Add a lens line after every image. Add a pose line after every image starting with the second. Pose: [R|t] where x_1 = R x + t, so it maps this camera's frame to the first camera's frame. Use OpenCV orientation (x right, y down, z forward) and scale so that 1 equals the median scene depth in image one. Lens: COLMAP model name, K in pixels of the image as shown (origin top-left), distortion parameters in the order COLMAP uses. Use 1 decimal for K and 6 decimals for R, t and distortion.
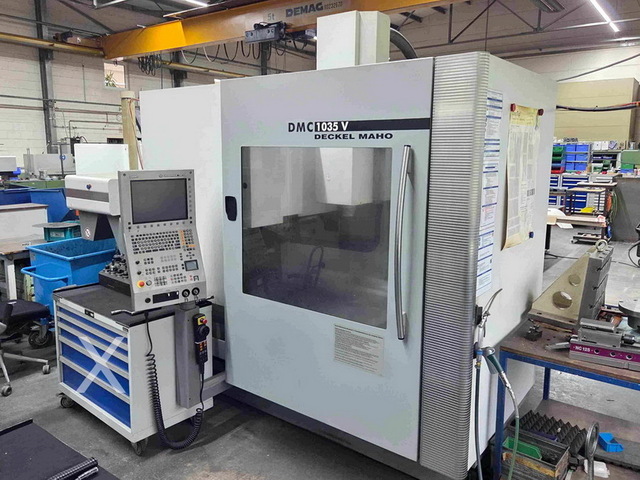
lens RADIAL K [[521.9, 0, 319.7], [0, 521.9, 238.1], [0, 0, 1]] dist [0.050737, -0.001448]
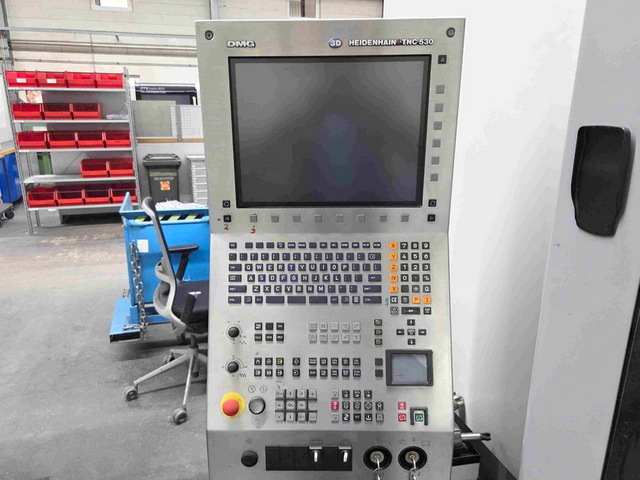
lens RADIAL K [[521.9, 0, 317.7], [0, 521.9, 242.8], [0, 0, 1]] dist [0.050737, -0.001448]
pose [[0.810933, 0.157699, -0.563488, -0.137260], [-0.103251, 0.986452, 0.127479, -0.048701], [0.575958, -0.045196, 0.816229, 0.755360]]
